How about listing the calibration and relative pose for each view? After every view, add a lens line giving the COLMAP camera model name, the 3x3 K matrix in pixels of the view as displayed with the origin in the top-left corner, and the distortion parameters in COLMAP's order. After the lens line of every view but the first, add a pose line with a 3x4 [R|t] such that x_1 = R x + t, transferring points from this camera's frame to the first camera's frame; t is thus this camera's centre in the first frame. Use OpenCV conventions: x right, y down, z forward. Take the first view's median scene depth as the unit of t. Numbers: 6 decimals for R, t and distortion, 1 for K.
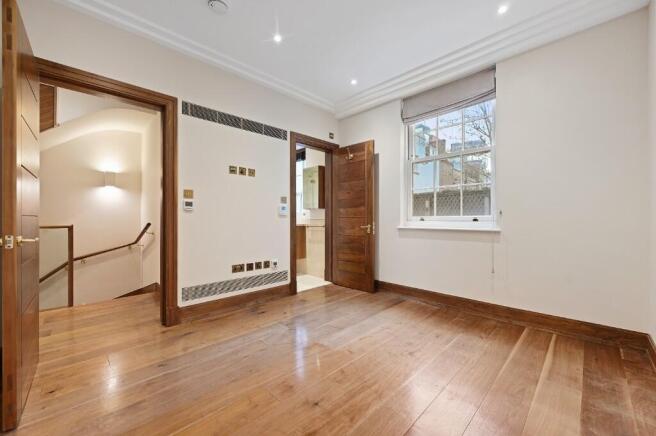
lens RADIAL K [[259.9, 0, 329.6], [0, 259.9, 216.5], [0, 0, 1]] dist [-0.002086, 0.000144]
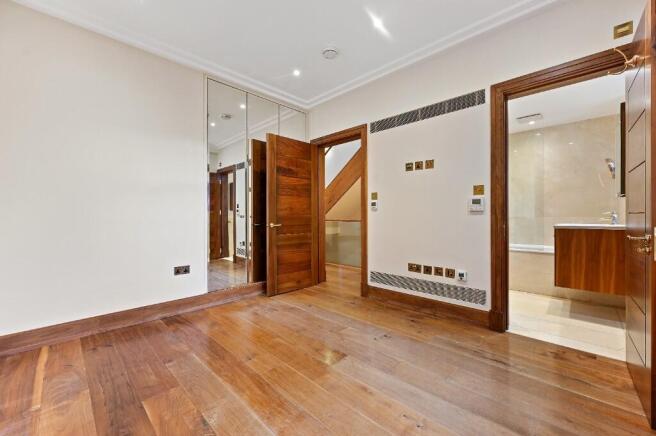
lens RADIAL K [[259.9, 0, 316.0], [0, 259.9, 210.7], [0, 0, 1]] dist [-0.002086, 0.000144]
pose [[0.000367, -0.013959, -0.999903, 0.802845], [0.016763, 0.999762, -0.013951, -0.005941], [0.999859, -0.016756, 0.000601, 0.839625]]
